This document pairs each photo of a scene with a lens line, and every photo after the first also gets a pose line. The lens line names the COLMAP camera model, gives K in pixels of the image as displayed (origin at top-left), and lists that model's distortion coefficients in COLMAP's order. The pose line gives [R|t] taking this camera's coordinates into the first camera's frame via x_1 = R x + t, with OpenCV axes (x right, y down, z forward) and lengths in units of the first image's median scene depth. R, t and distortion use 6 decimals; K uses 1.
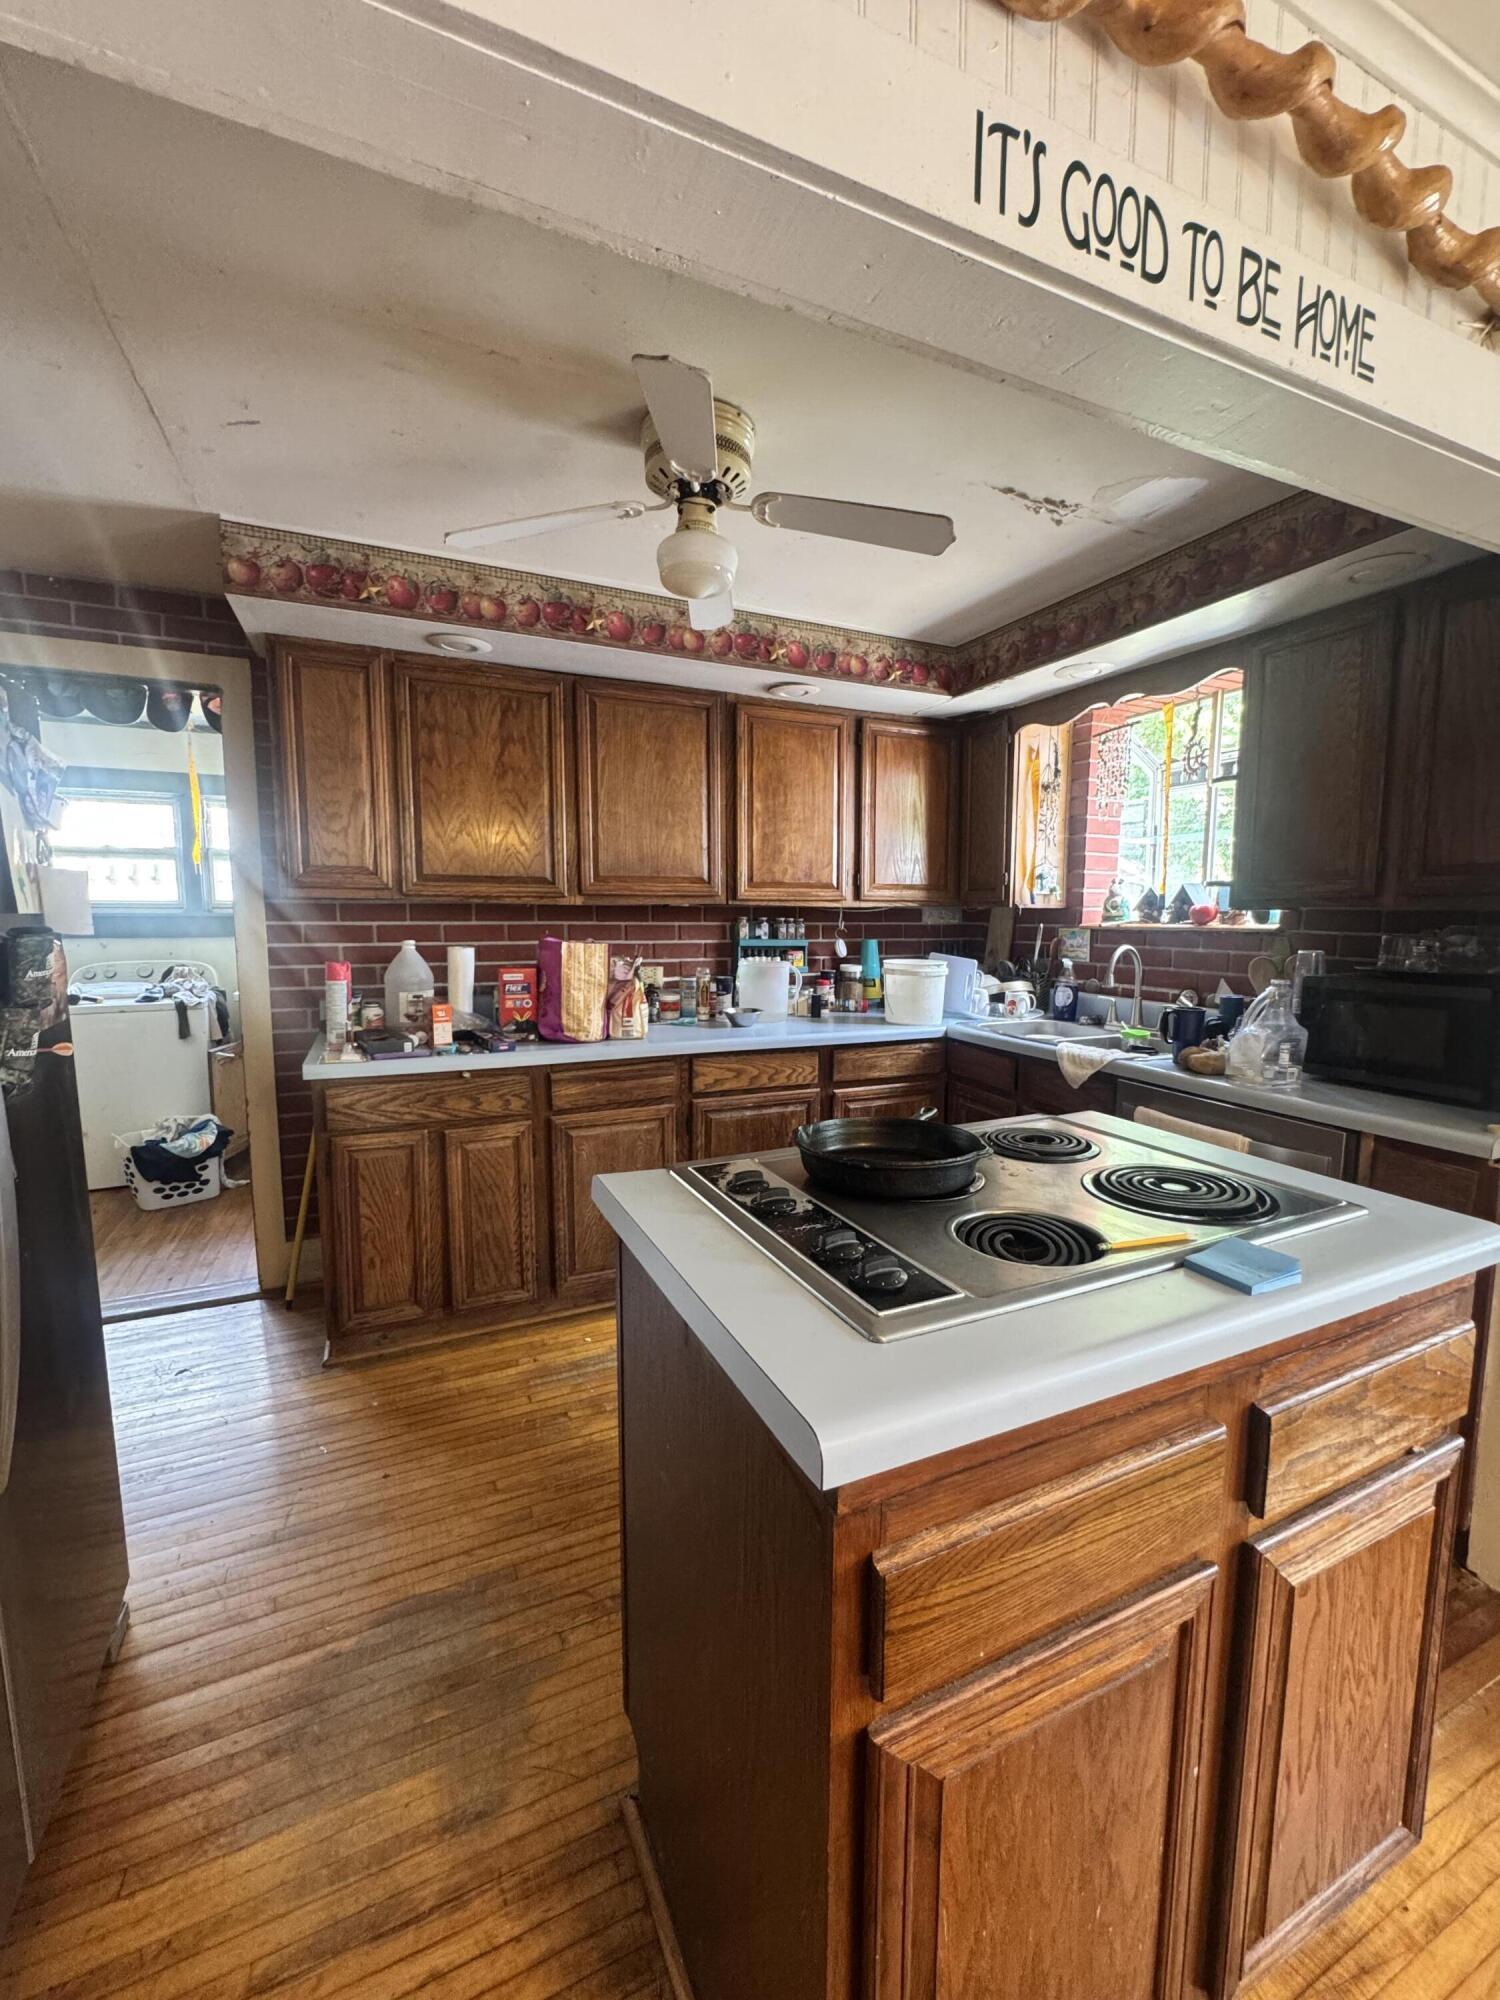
lens RADIAL K [[803.0, 0, 751.3], [0, 803.0, 1001.9], [0, 0, 1]] dist [-0.007420, 0.001581]
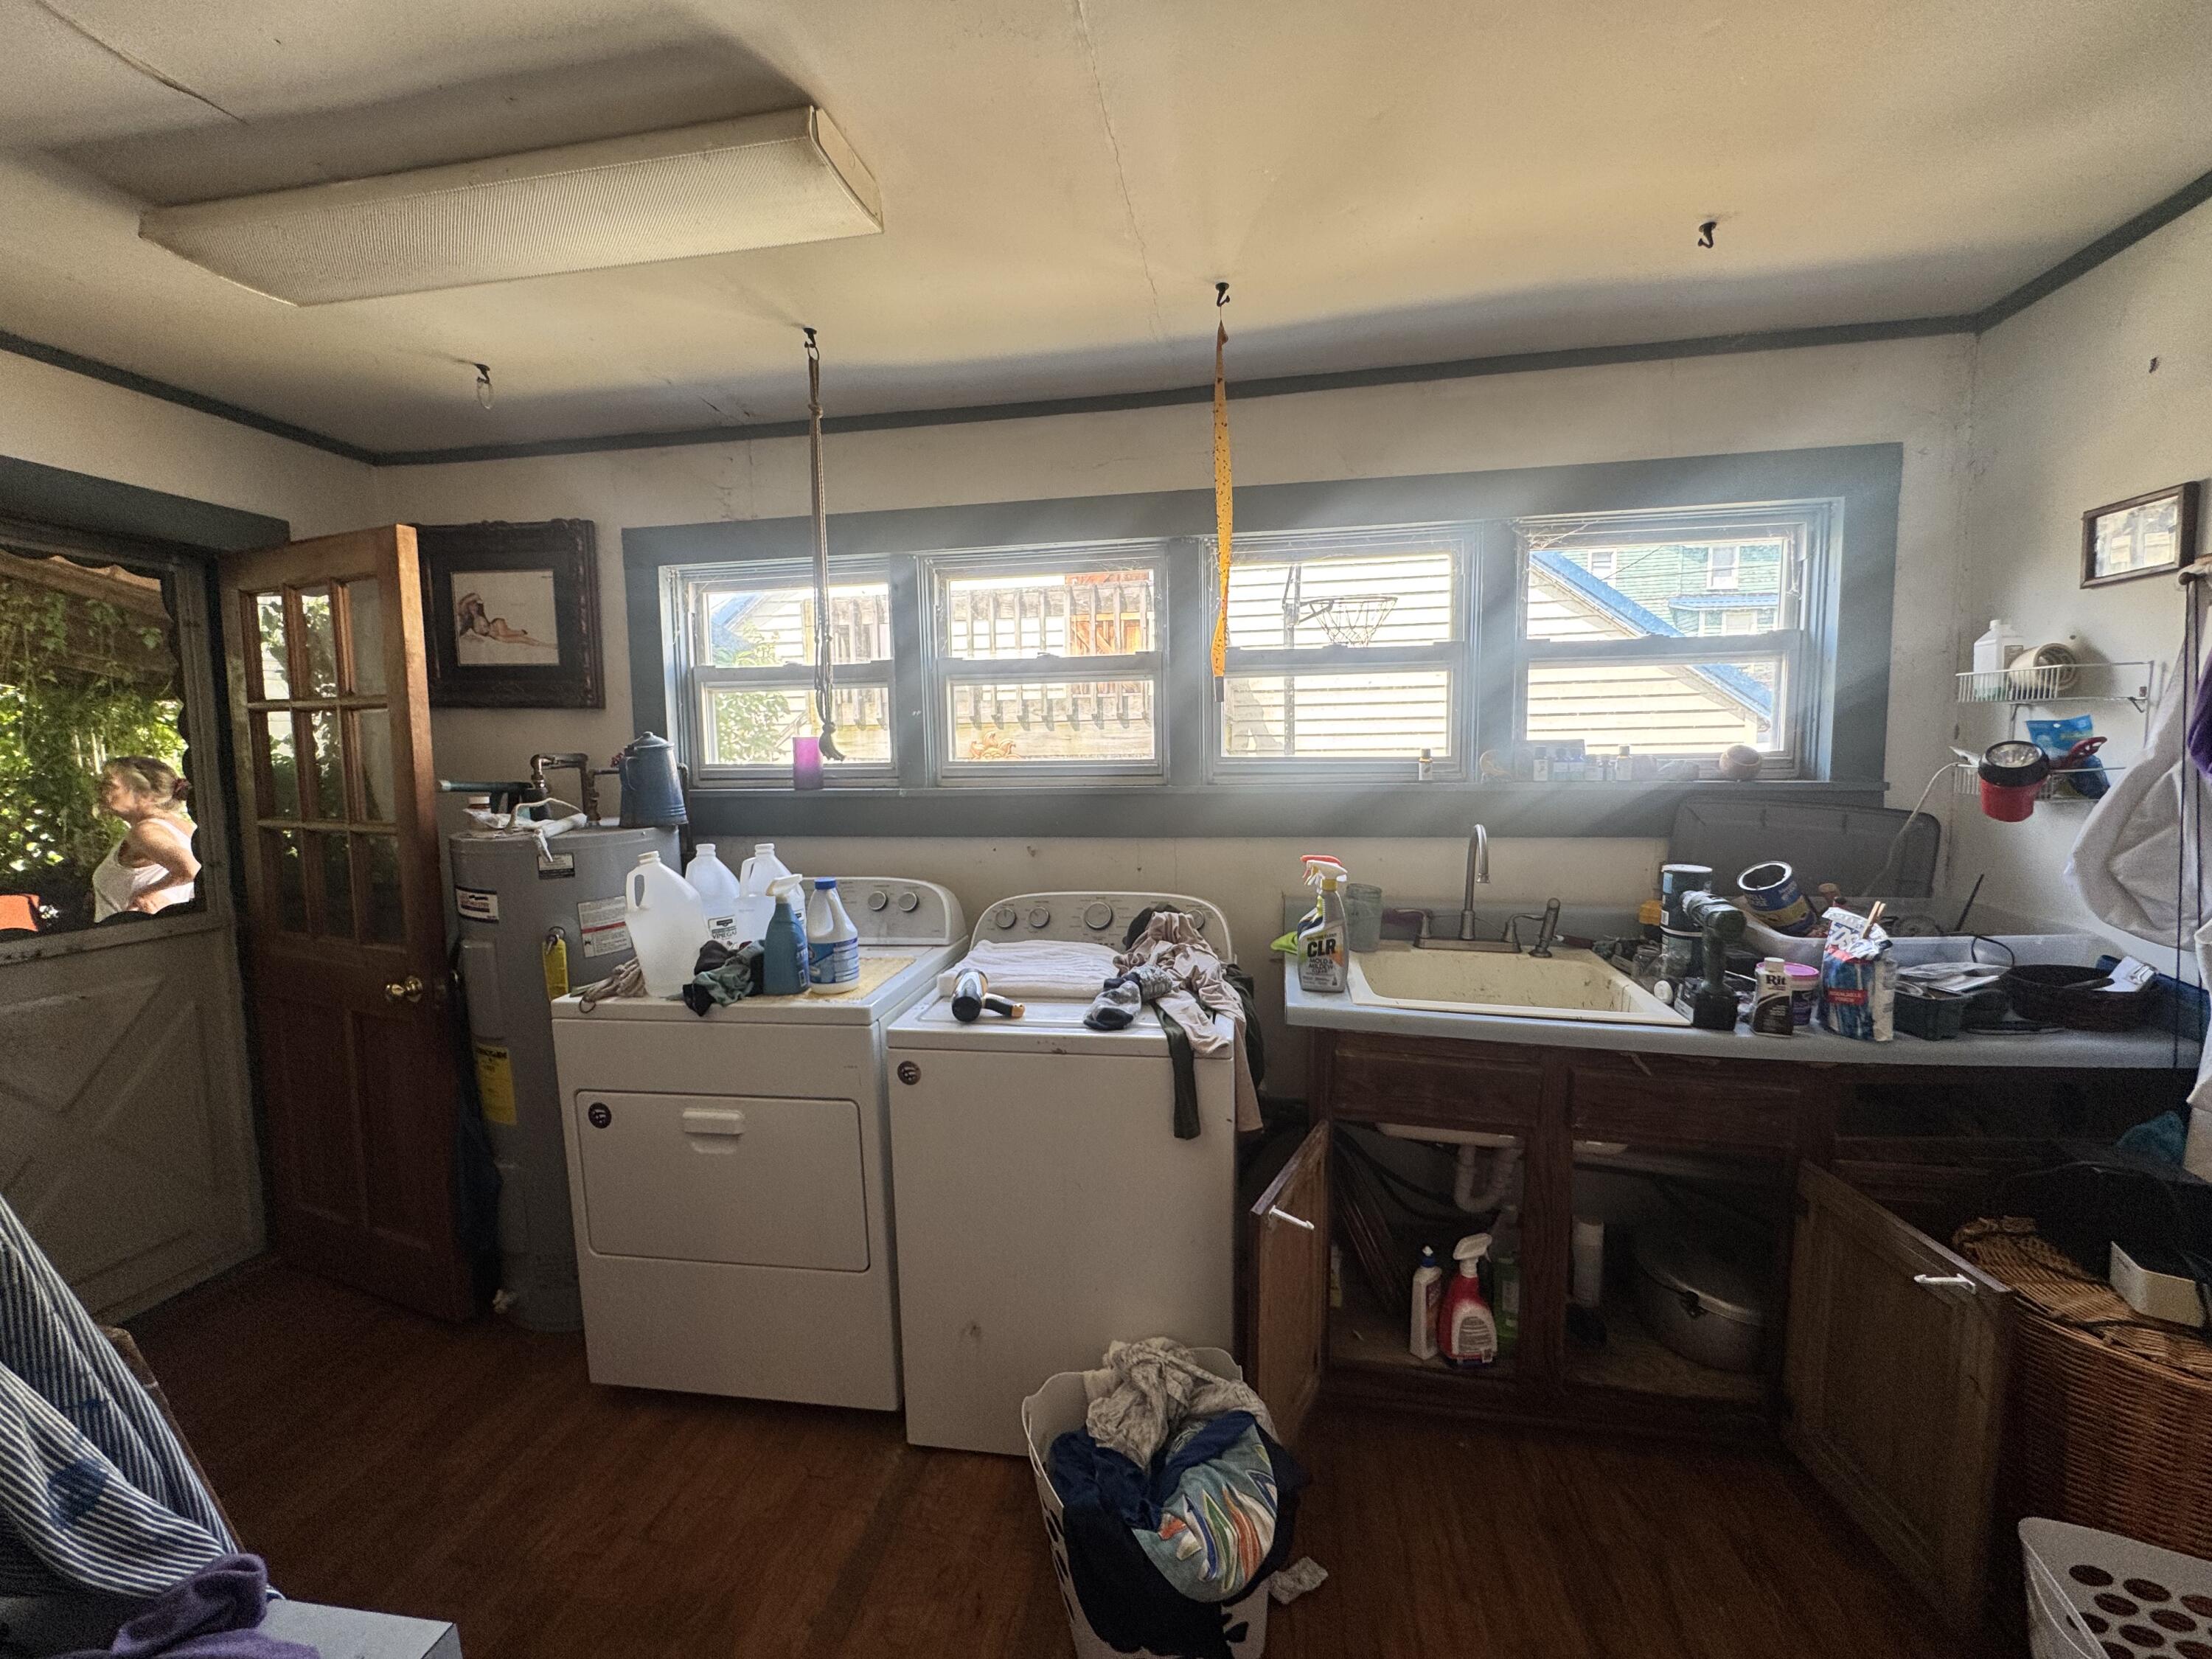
lens RADIAL K [[888.2, 0, 1119.2], [0, 888.2, 822.2], [0, 0, 1]] dist [-0.007420, 0.001581]
pose [[0.829442, 0.032728, -0.557633, -0.728670], [-0.041796, 0.999120, -0.003529, -0.144823], [0.557027, 0.026234, 0.830080, 0.908763]]
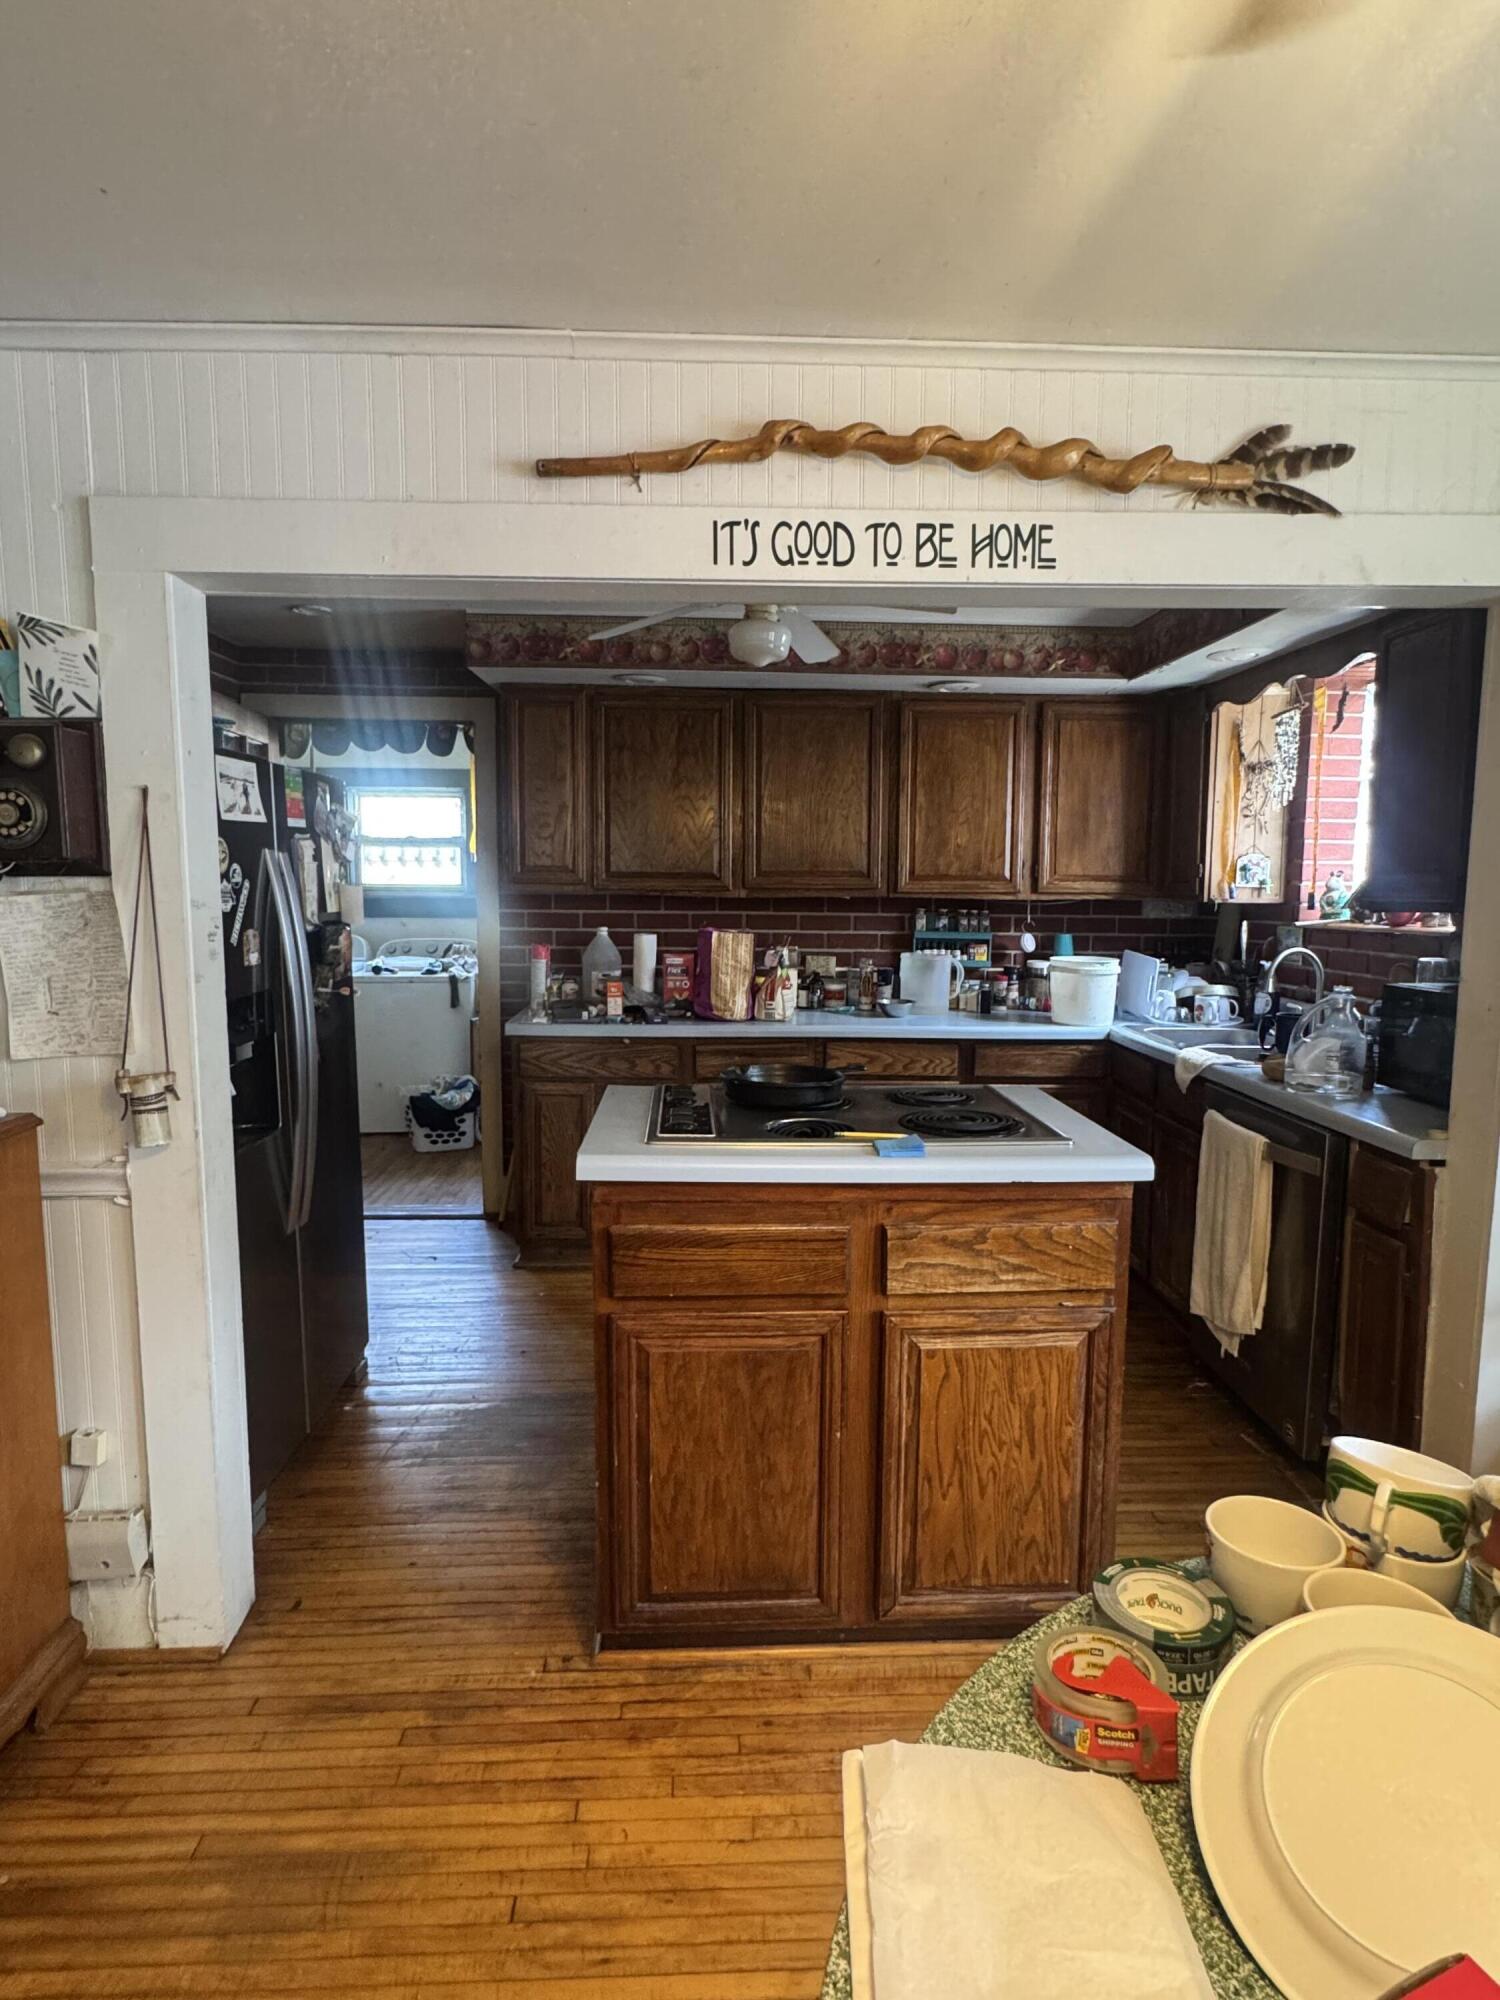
lens RADIAL K [[1060.3, 0, 748.7], [0, 1060.3, 1002.0], [0, 0, 1]] dist [-0.005455, 0.000900]
pose [[0.926038, 0.045409, -0.374690, 0.347964], [-0.046247, 0.998907, 0.006760, 0.011671], [0.374587, 0.011068, 0.927126, -0.343538]]
